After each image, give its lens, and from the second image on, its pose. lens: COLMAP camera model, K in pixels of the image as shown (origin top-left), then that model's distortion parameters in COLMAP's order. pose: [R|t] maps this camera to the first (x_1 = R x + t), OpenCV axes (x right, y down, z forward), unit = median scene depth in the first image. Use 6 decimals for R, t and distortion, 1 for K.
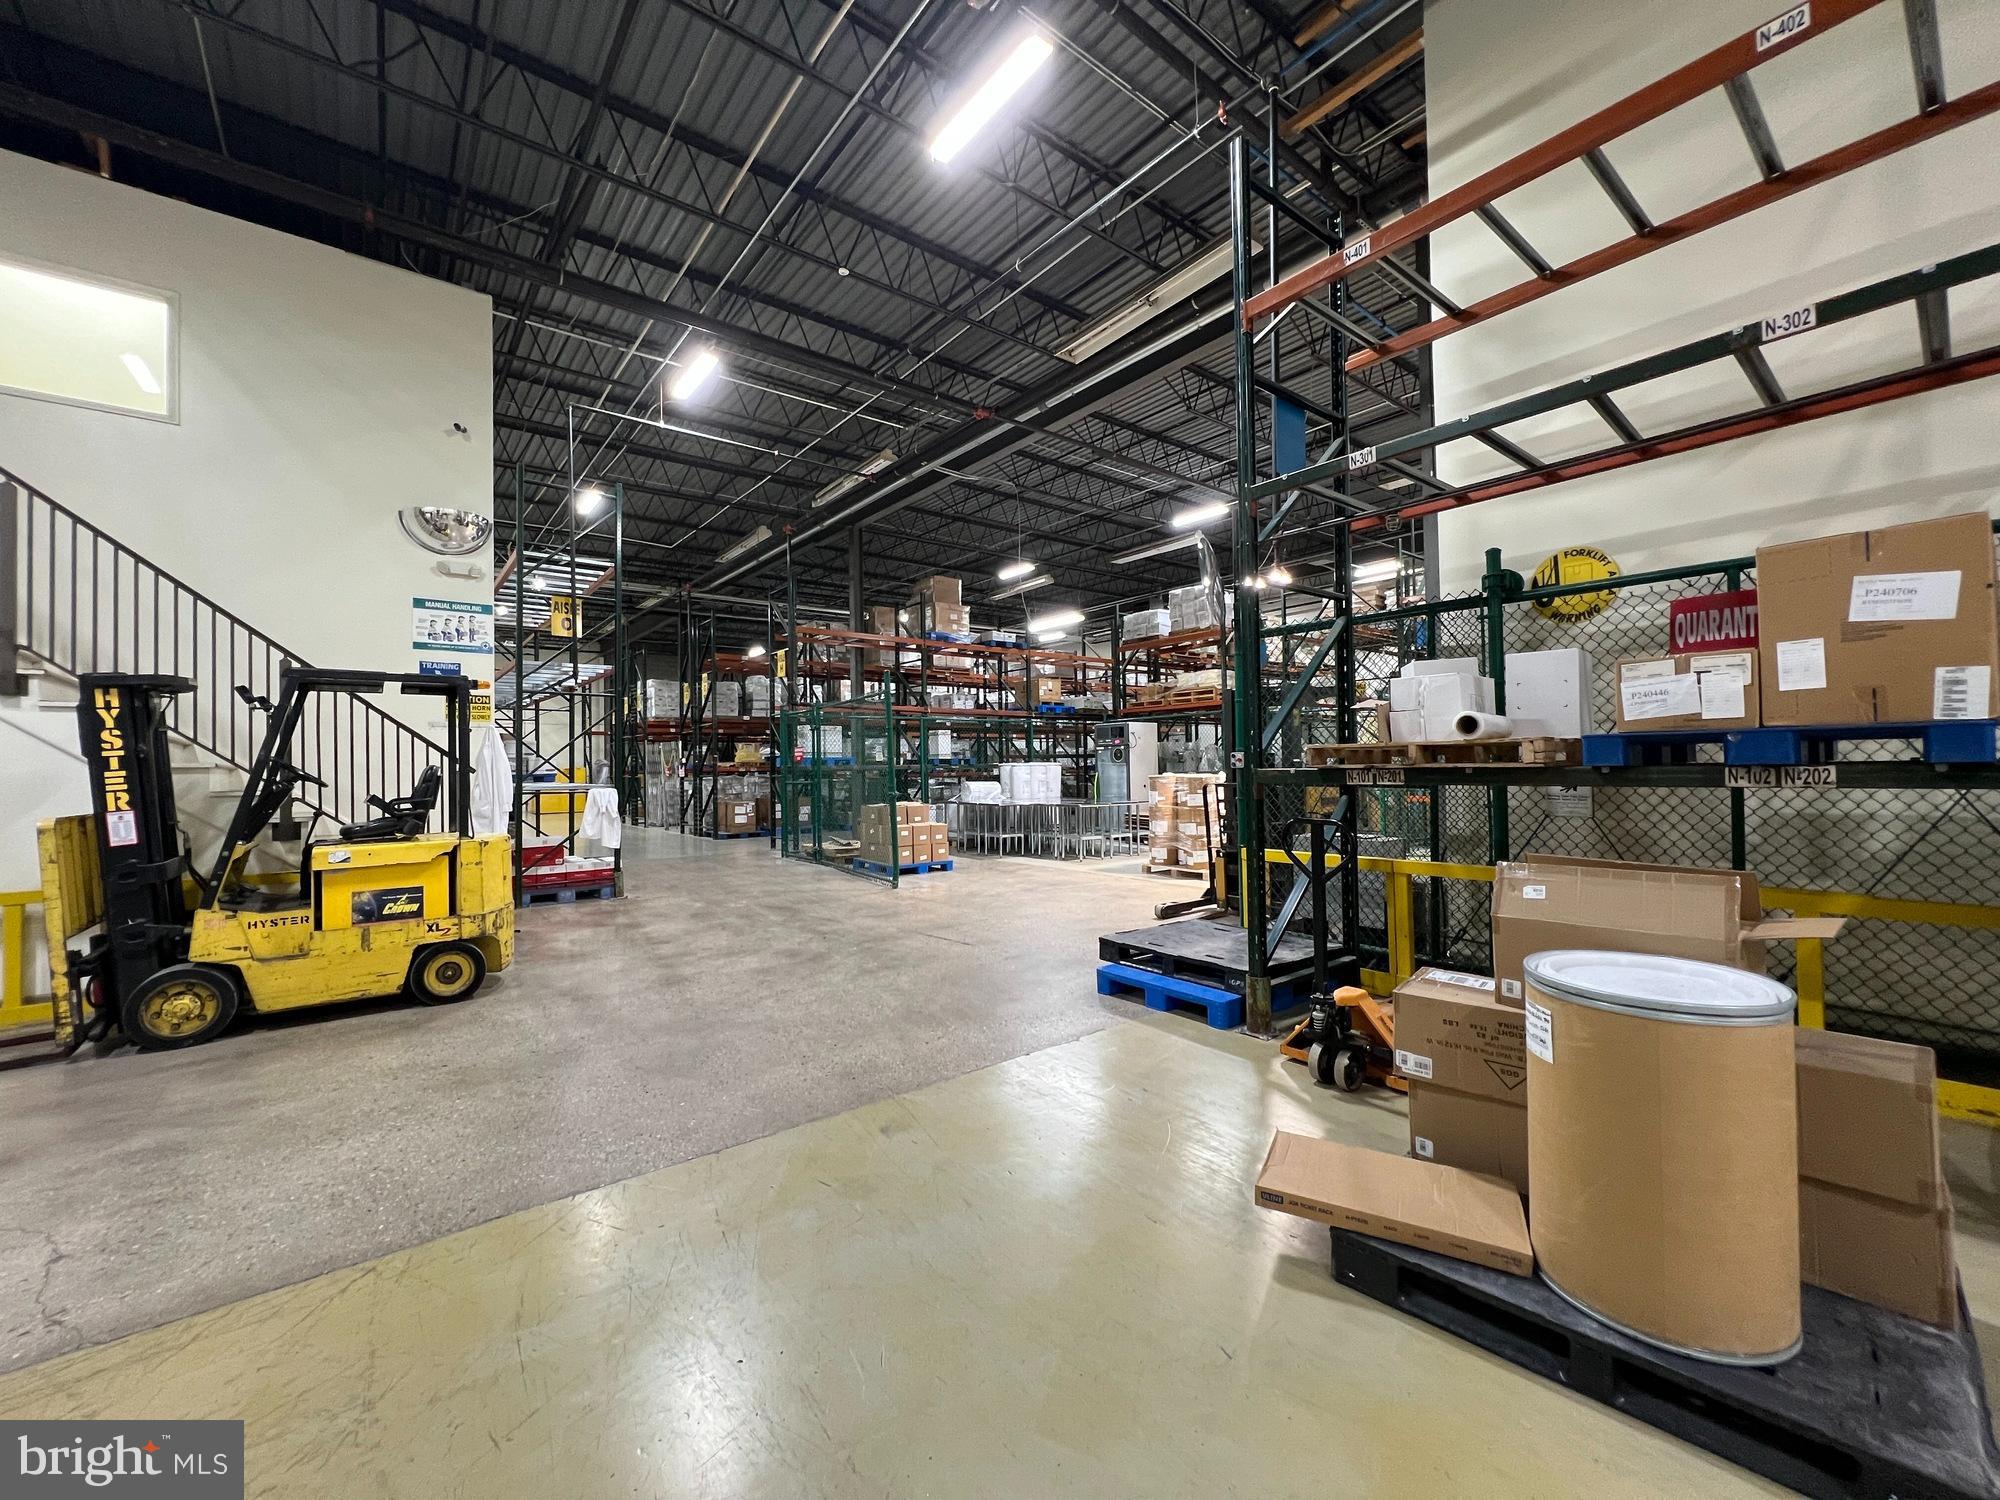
lens RADIAL K [[794.4, 0, 995.9], [0, 794.4, 743.0], [0, 0, 1]] dist [-0.004132, 0.002392]
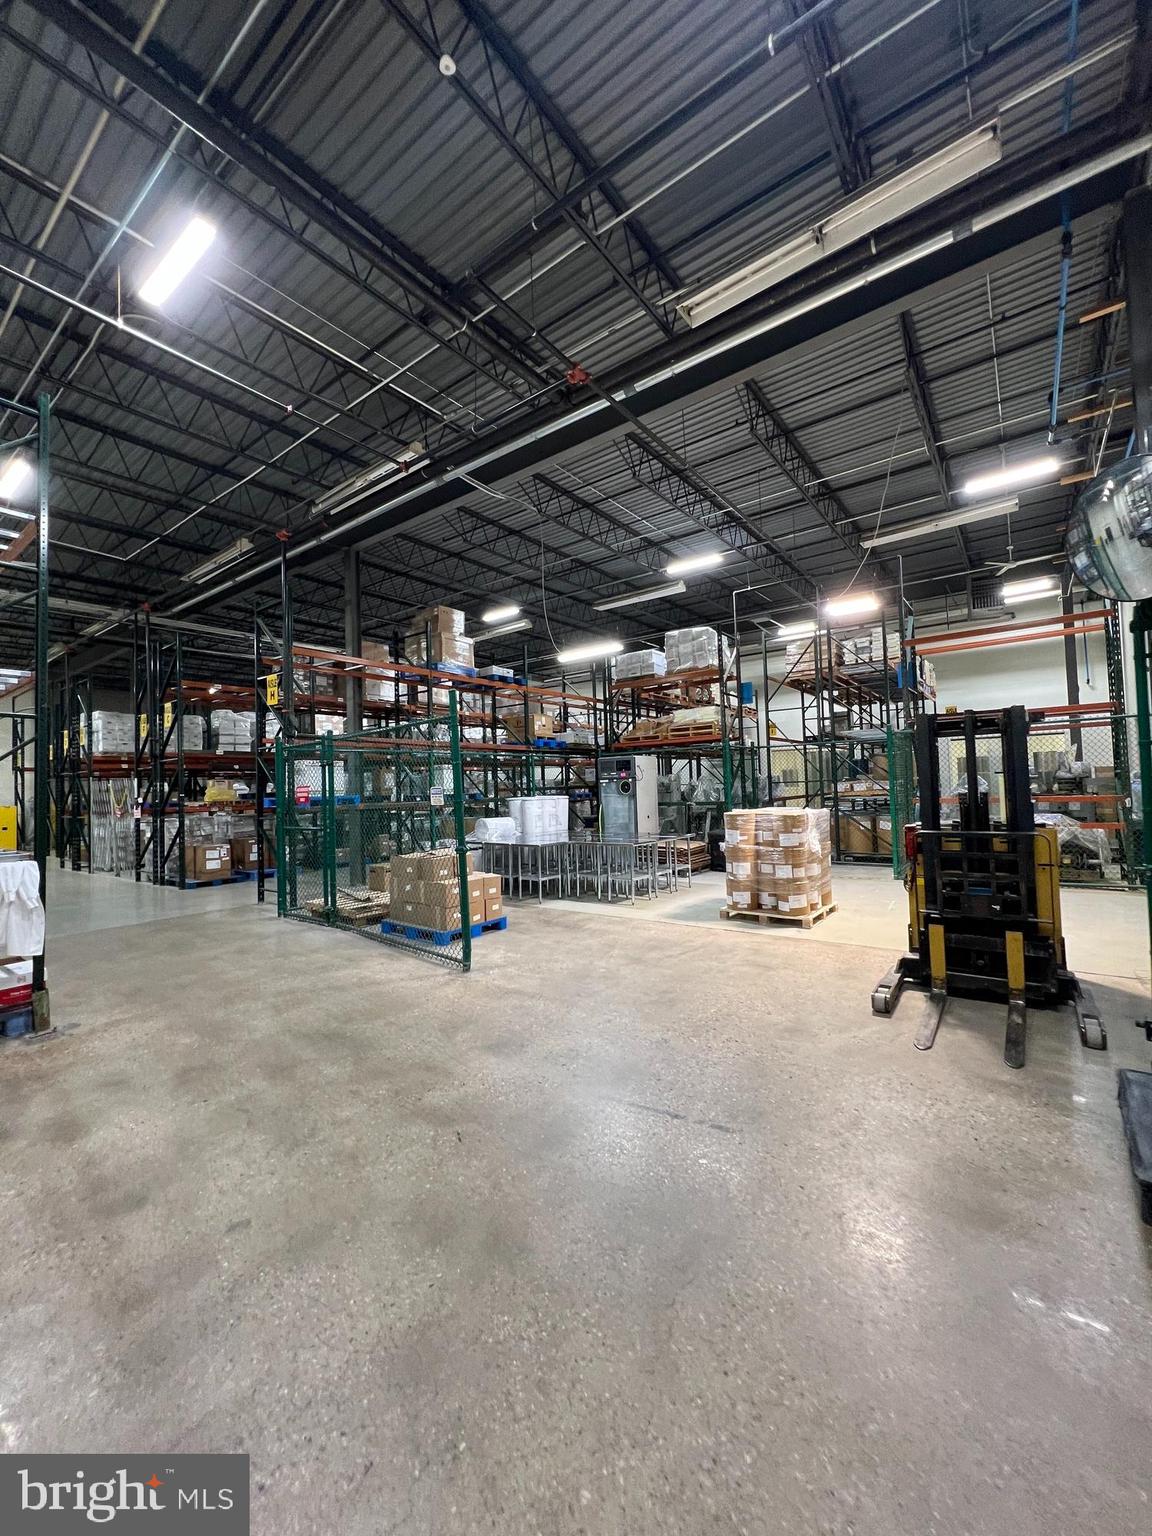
lens RADIAL K [[610.1, 0, 572.9], [0, 610.1, 761.0], [0, 0, 1]] dist [-0.004132, 0.002392]
pose [[0.967833, -0.004239, 0.251559, -0.160213], [0.009259, 0.999781, -0.018776, -0.007799], [-0.251424, 0.020501, 0.967660, 0.361749]]
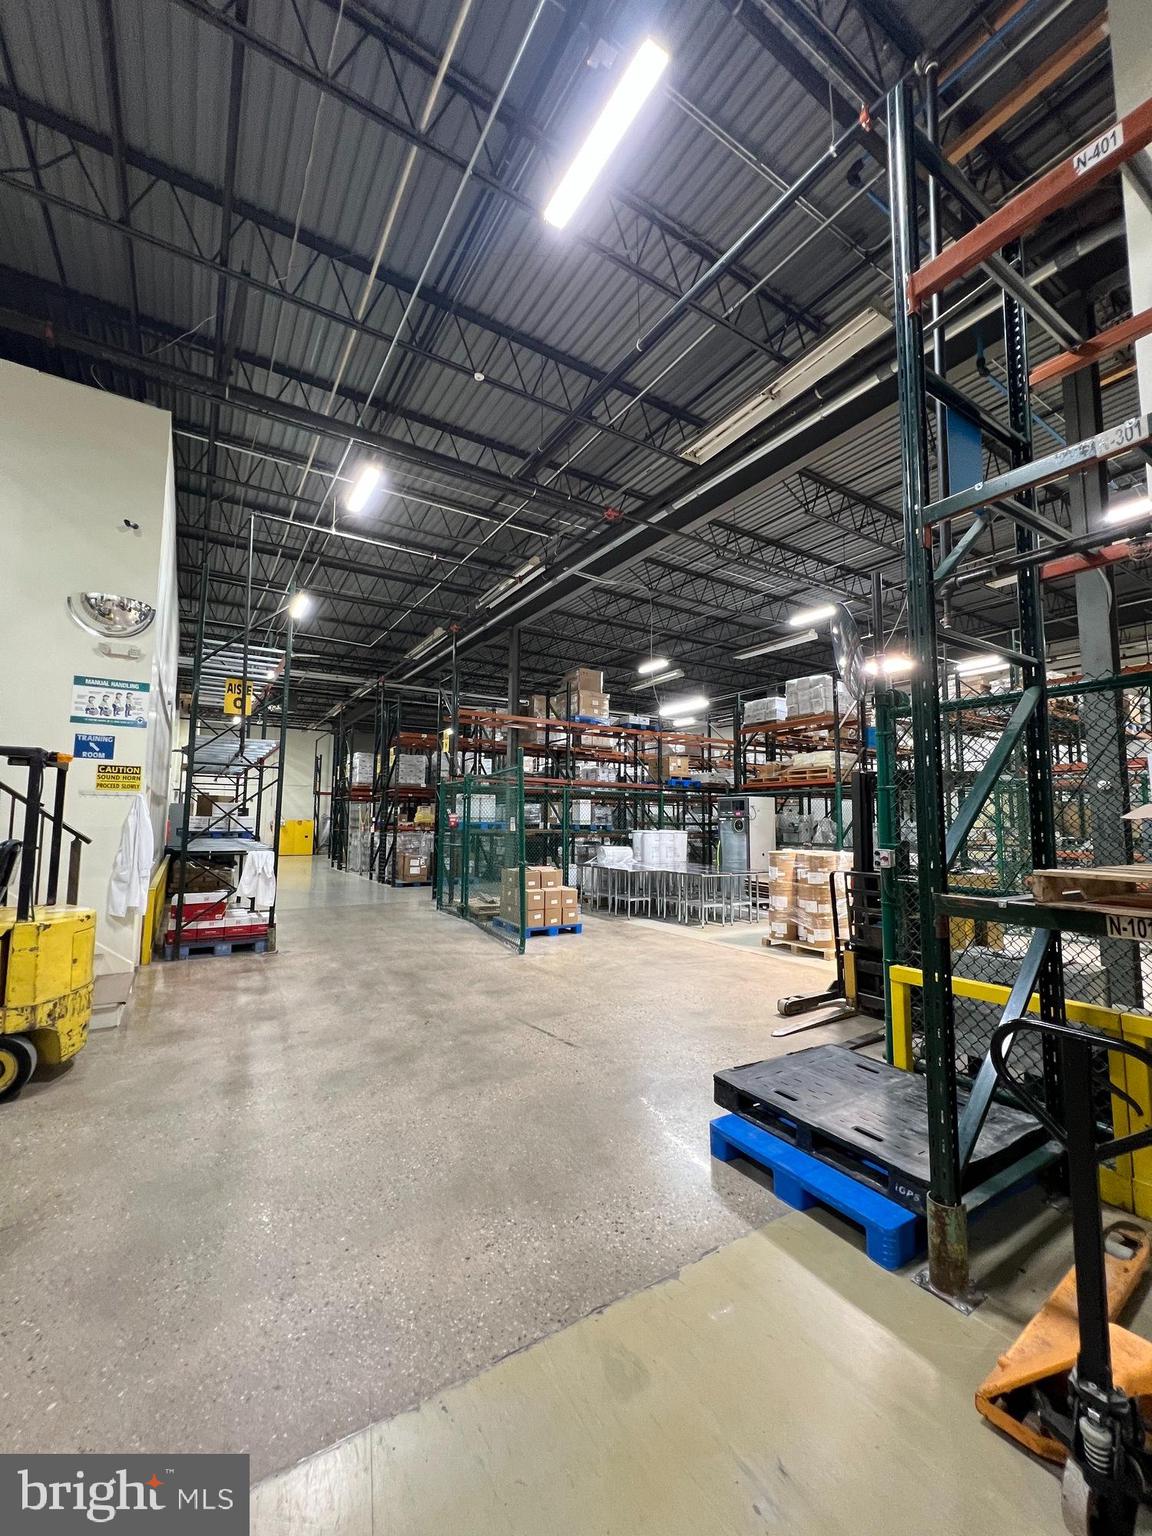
lens RADIAL K [[610.1, 0, 576.2], [0, 610.1, 762.0], [0, 0, 1]] dist [-0.004132, 0.002392]
pose [[0.994008, 0.015769, -0.108167, 0.025577], [-0.023150, 0.997463, -0.067320, -0.016493], [0.106831, 0.069421, 0.991851, 0.169896]]
